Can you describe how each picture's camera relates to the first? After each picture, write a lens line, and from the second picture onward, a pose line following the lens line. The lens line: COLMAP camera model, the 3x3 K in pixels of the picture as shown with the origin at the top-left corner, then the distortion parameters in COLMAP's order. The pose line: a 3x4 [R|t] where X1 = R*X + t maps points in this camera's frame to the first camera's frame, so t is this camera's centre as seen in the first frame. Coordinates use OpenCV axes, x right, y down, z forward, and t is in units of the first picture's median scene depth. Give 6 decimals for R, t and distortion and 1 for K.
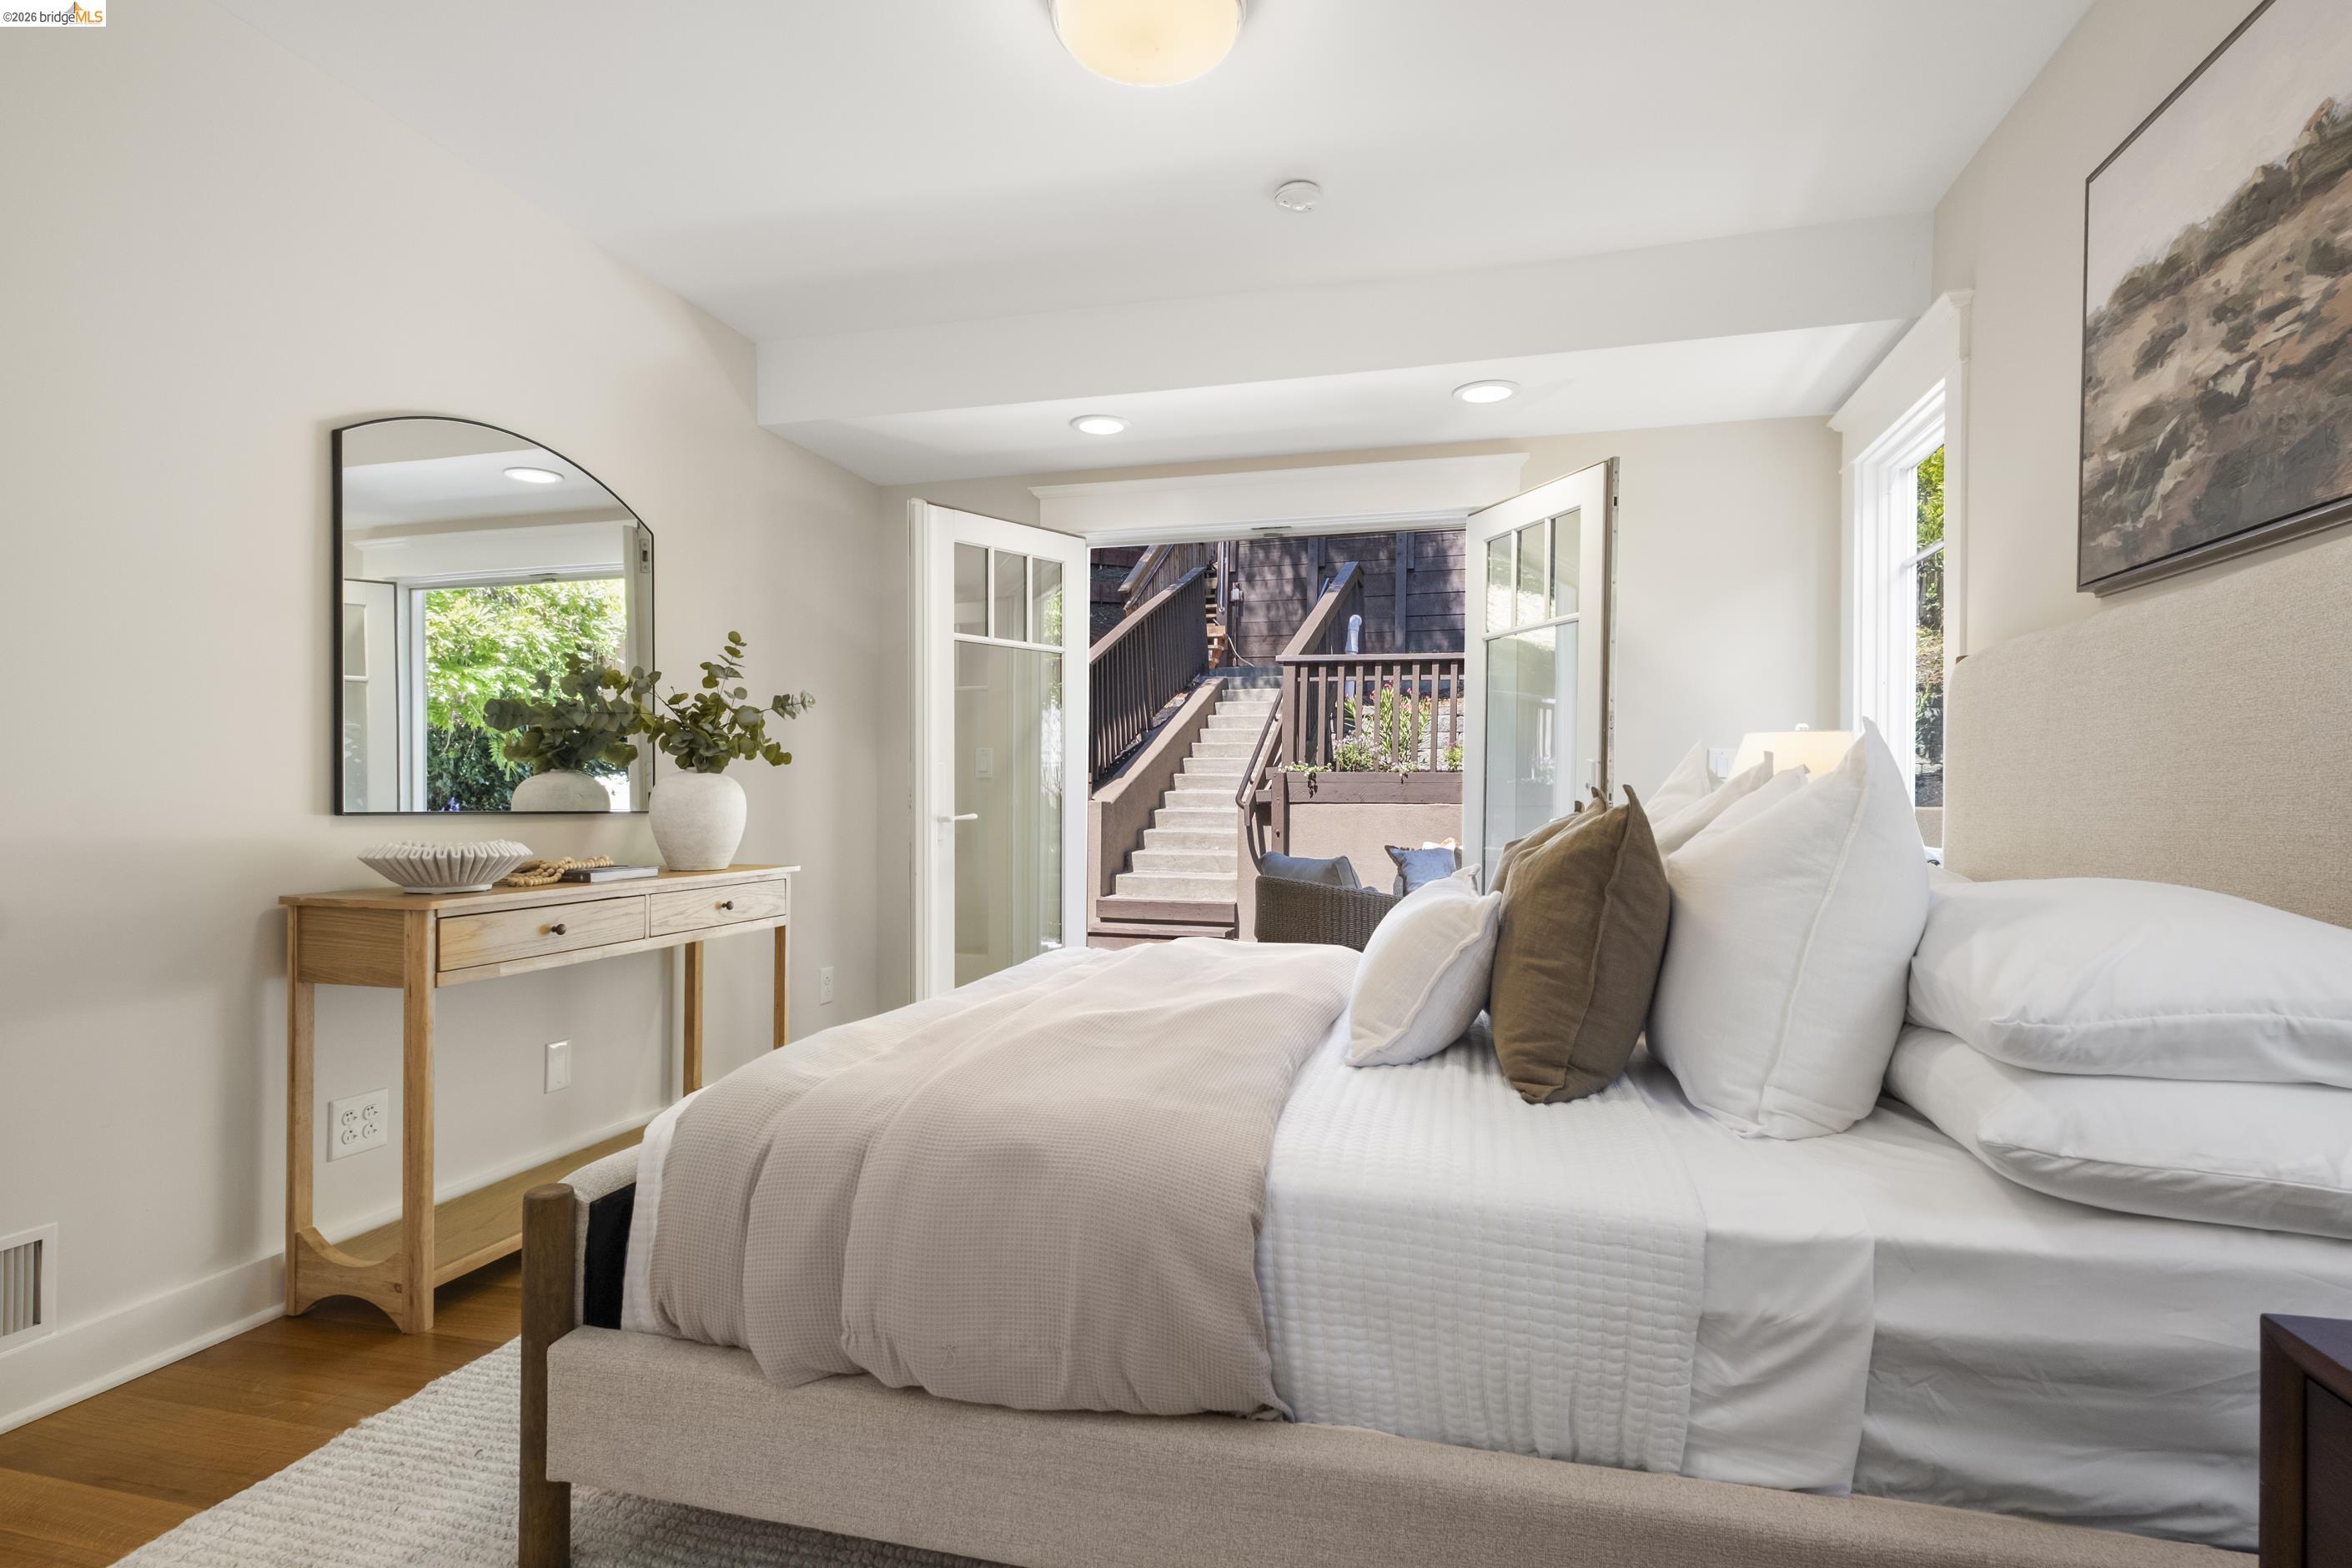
lens RADIAL K [[1142.4, 0, 1173.2], [0, 1142.4, 801.3], [0, 0, 1]] dist [0.002351, -0.001545]
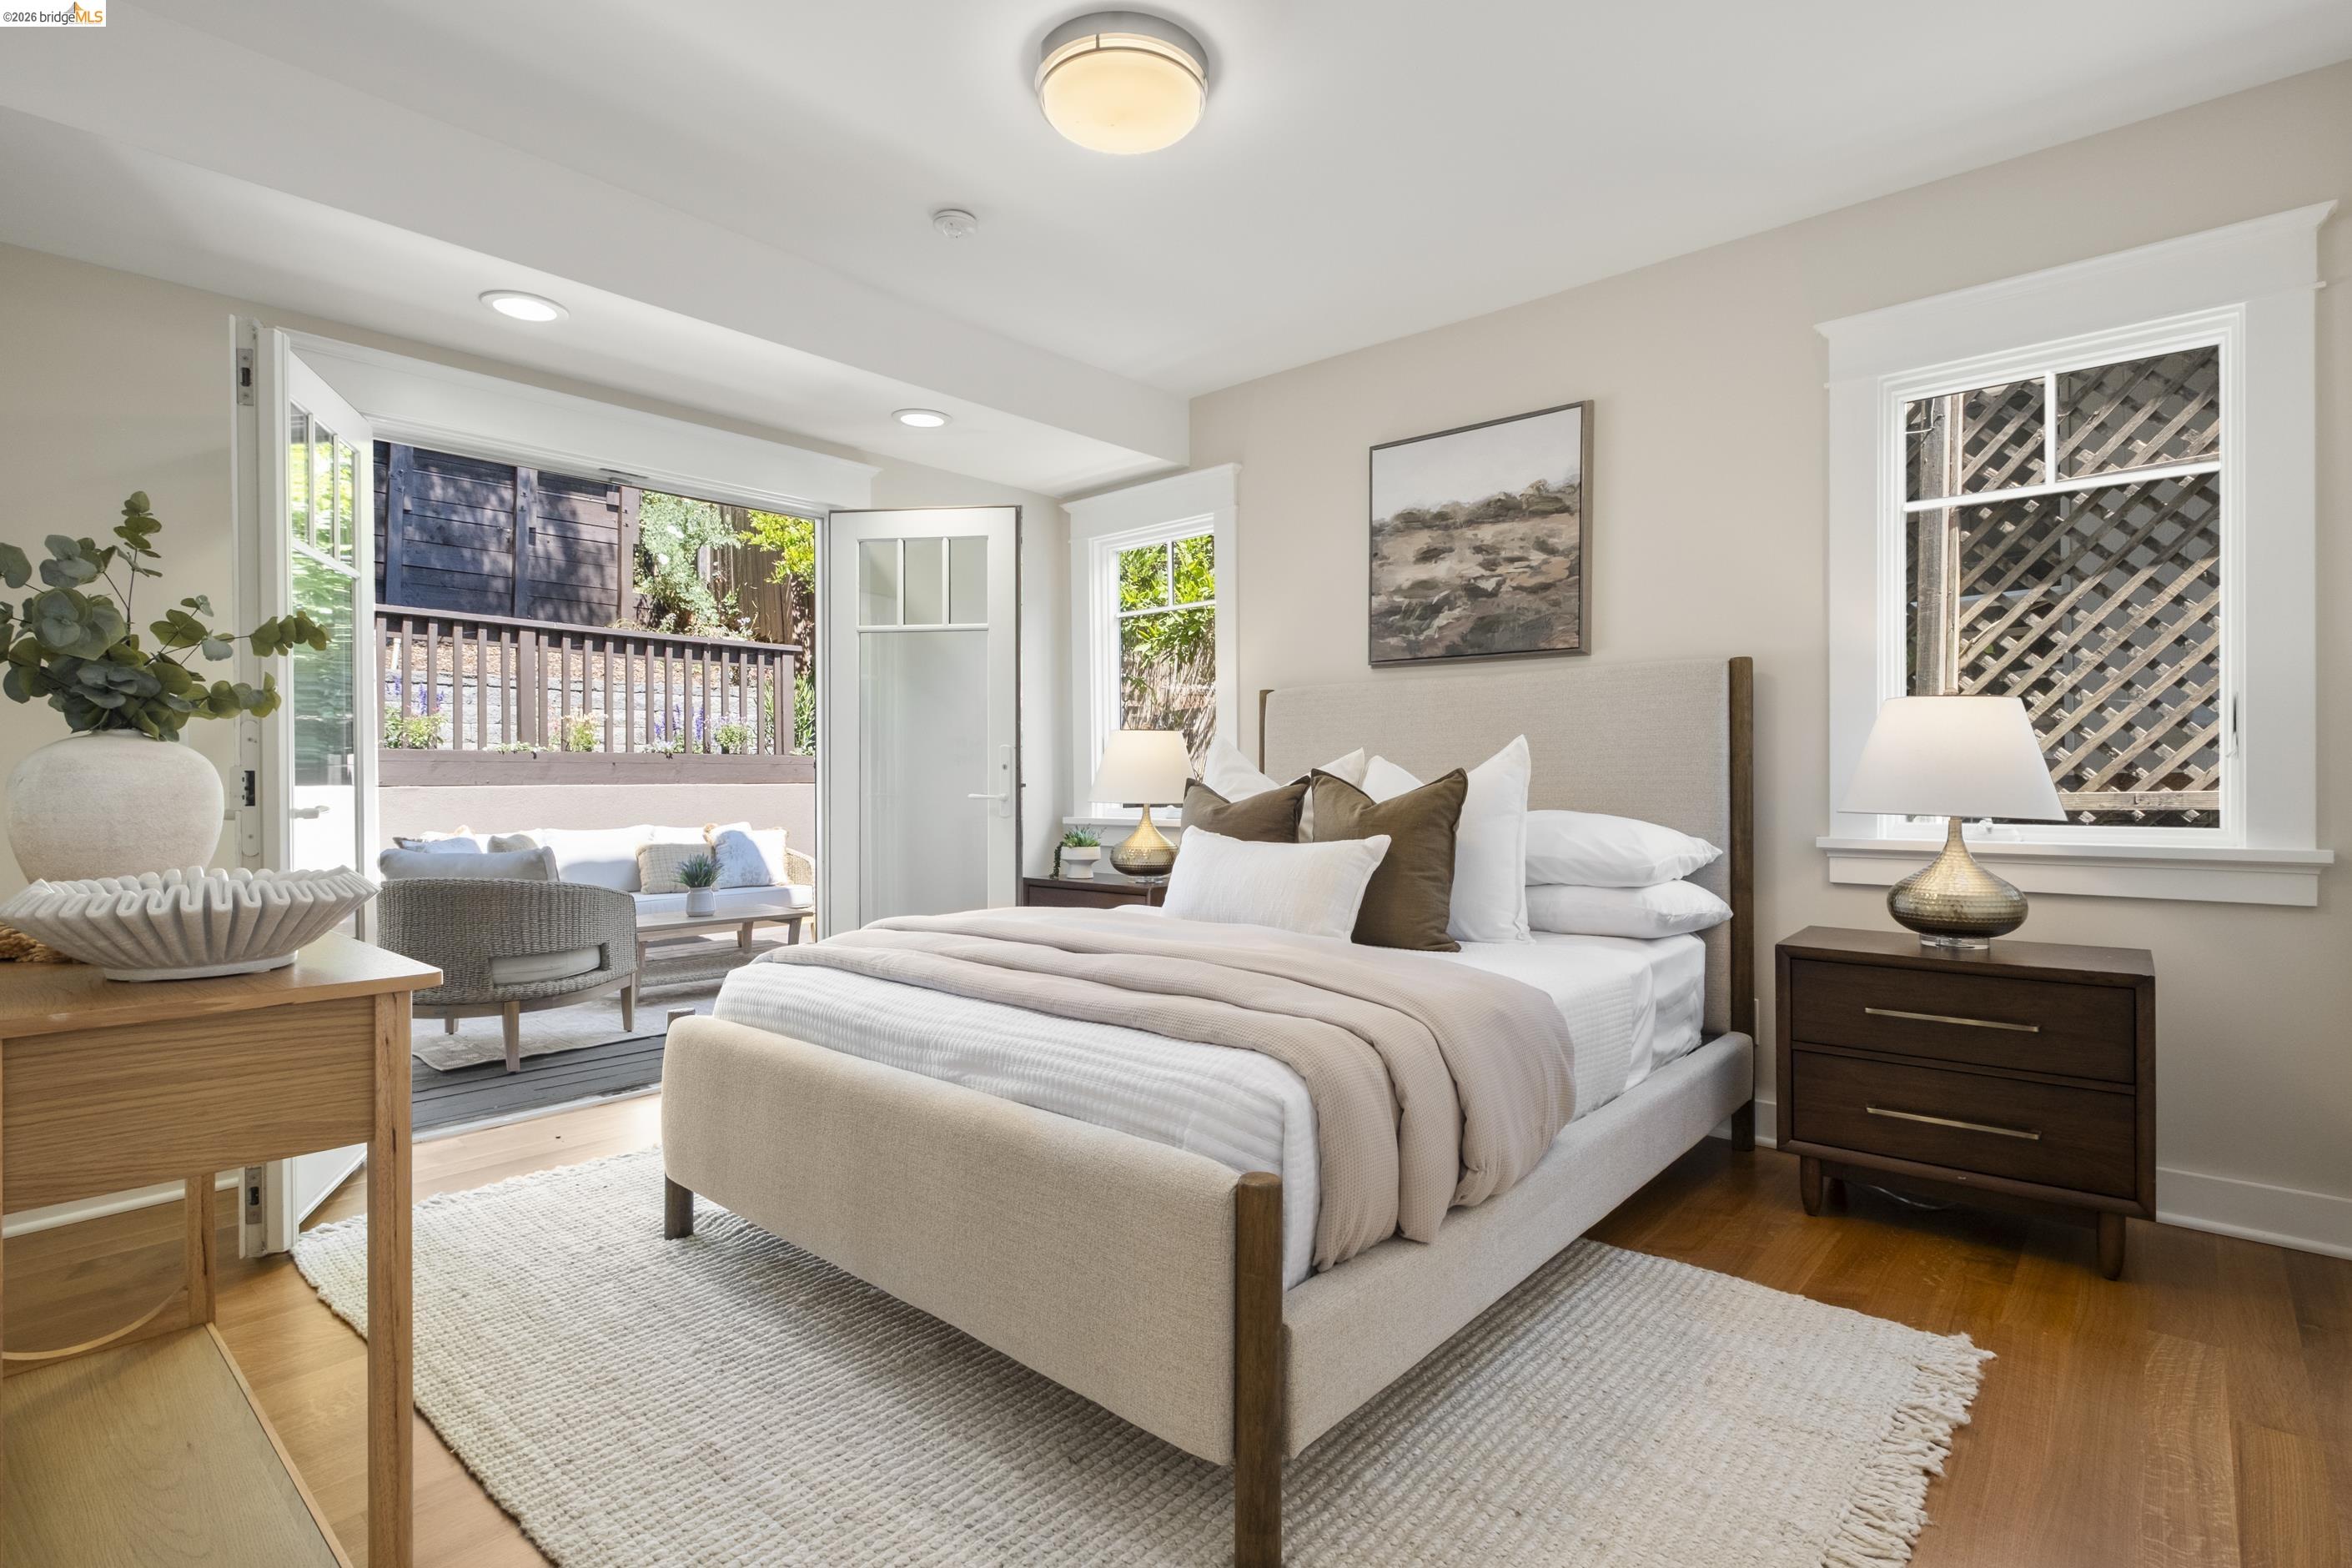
lens RADIAL K [[1142.4, 0, 1176.6], [0, 1142.4, 780.9], [0, 0, 1]] dist [0.002351, -0.001545]
pose [[0.442899, -0.010519, 0.896510, -1.433127], [0.009240, 0.999932, 0.007168, -0.011032], [-0.896524, 0.005110, 0.442966, 0.619539]]
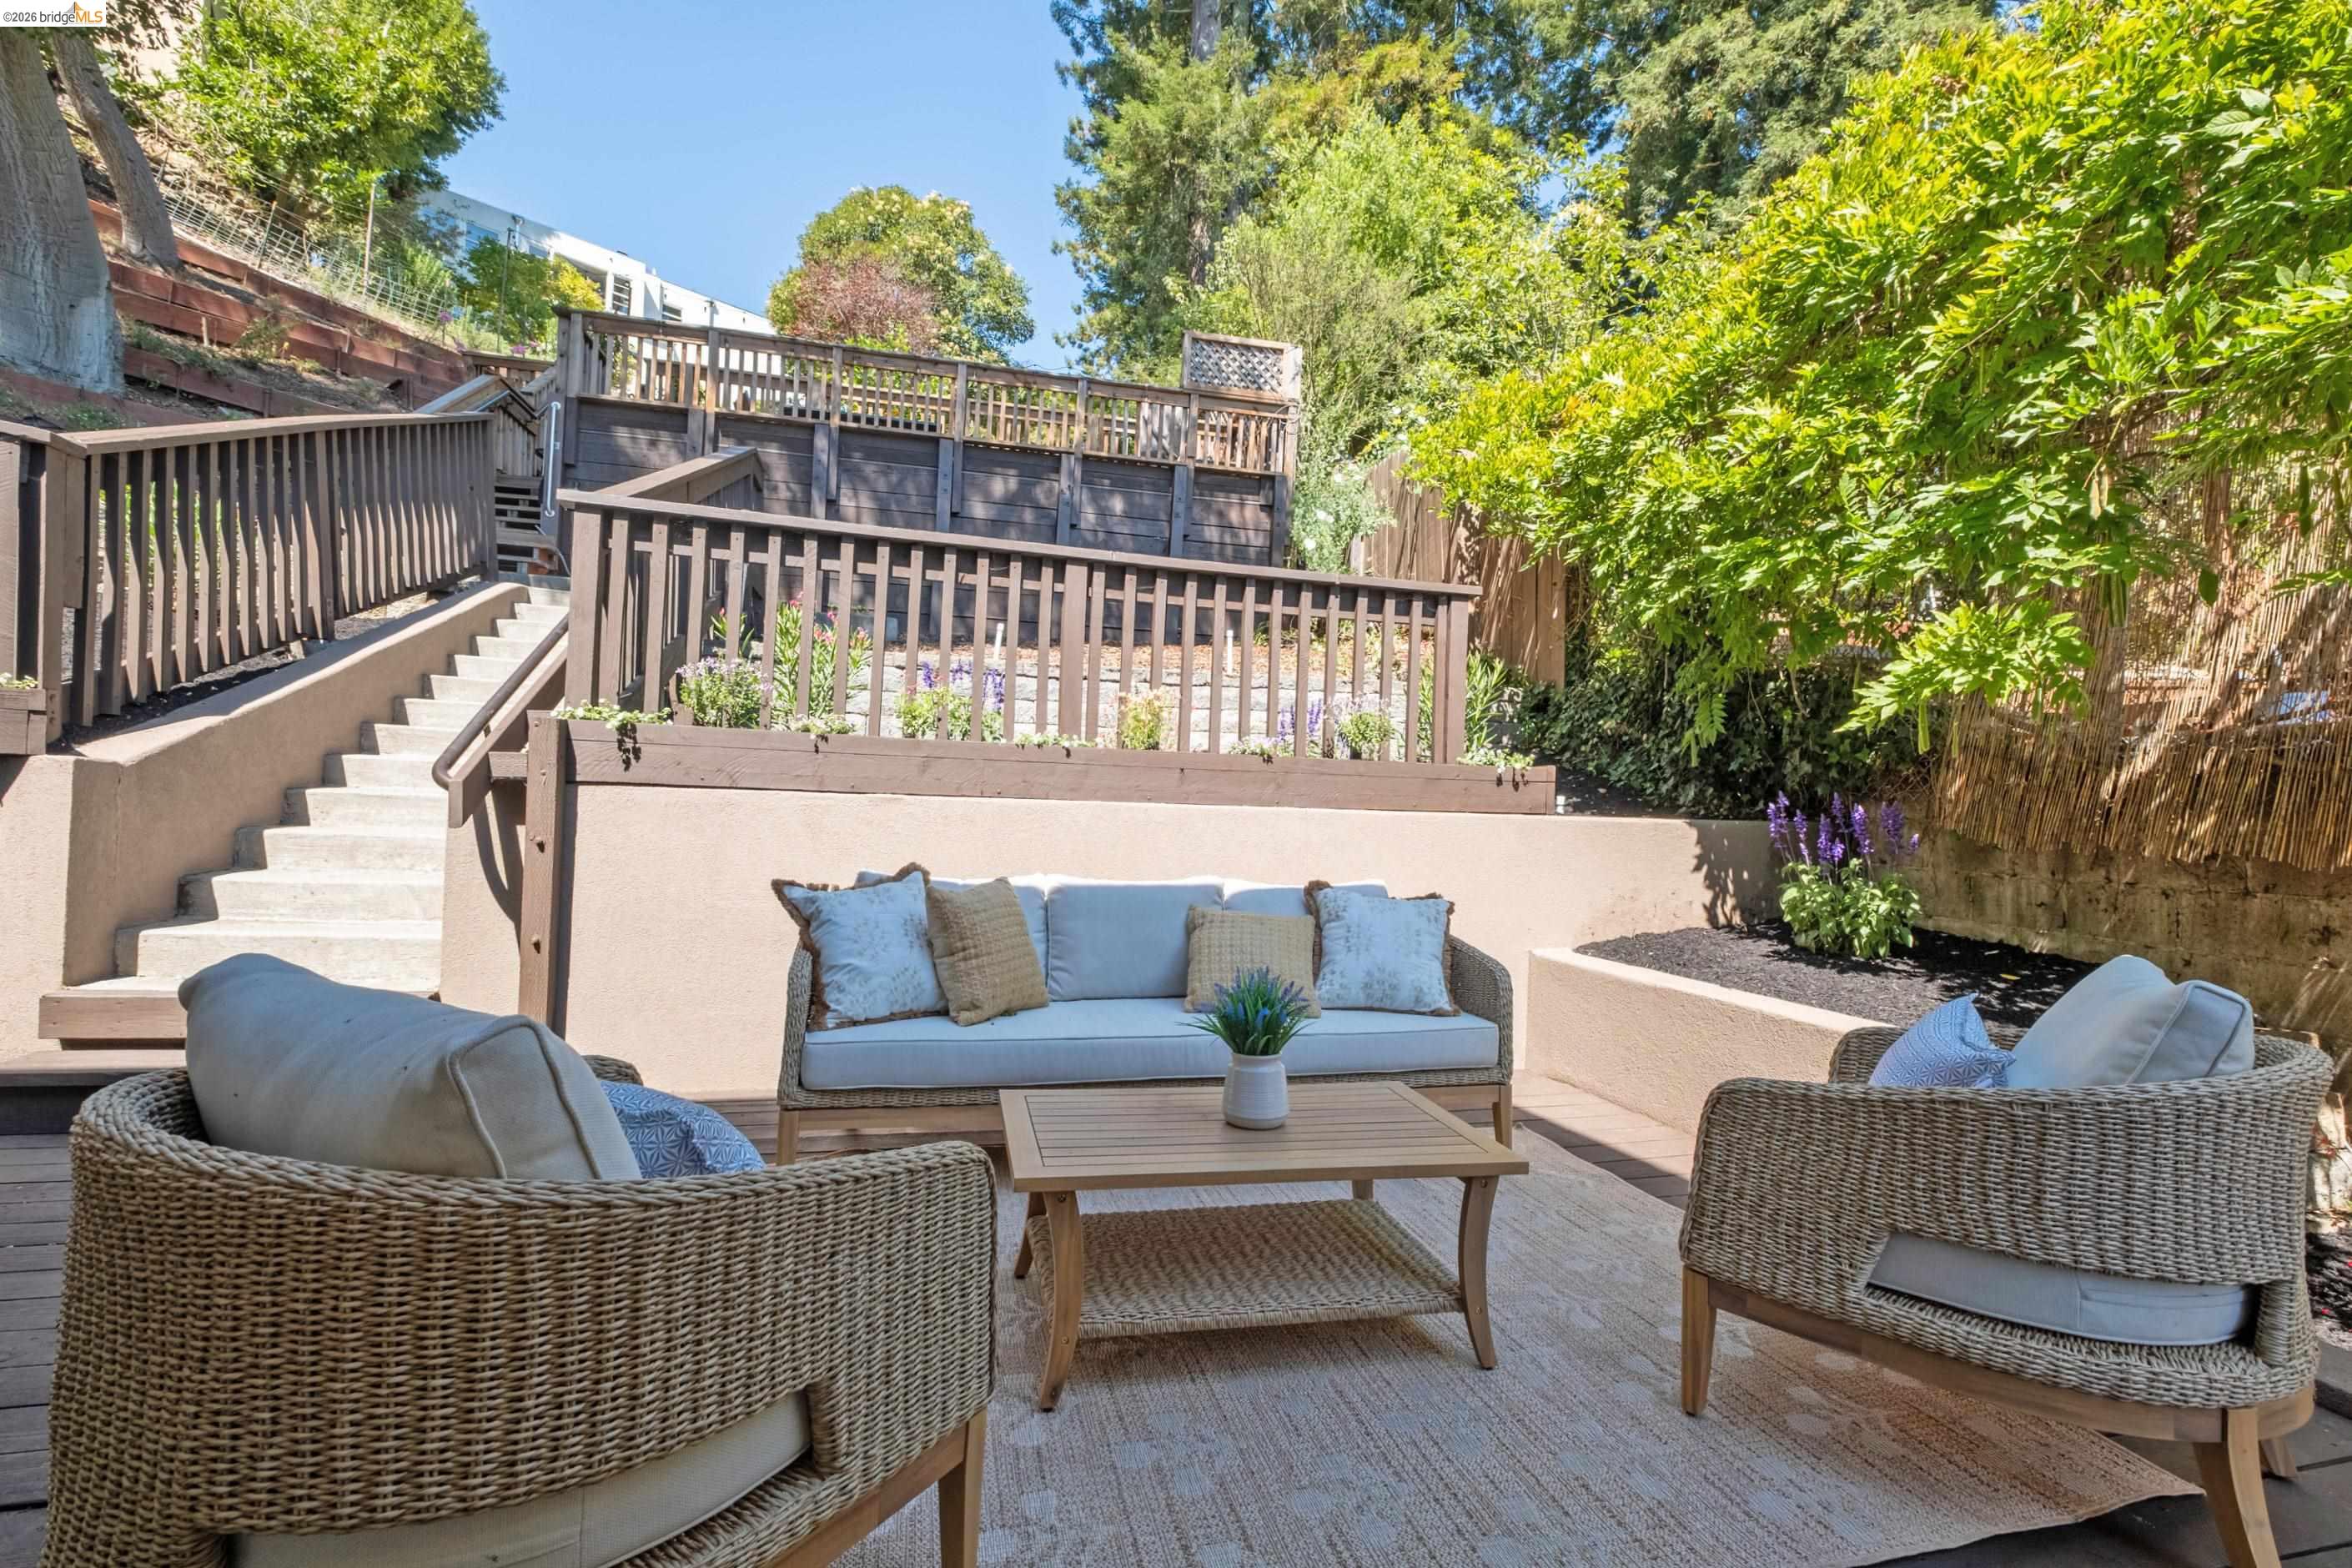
lens RADIAL K [[1048.1, 0, 1175.9], [0, 1048.1, 784.7], [0, 0, 1]] dist [0.005360, 0.000137]
pose [[0.855323, 0.032717, 0.517061, 0.483172], [-0.028266, 0.999465, -0.016484, 0.016325], [-0.517323, -0.000516, 0.855790, 2.624435]]
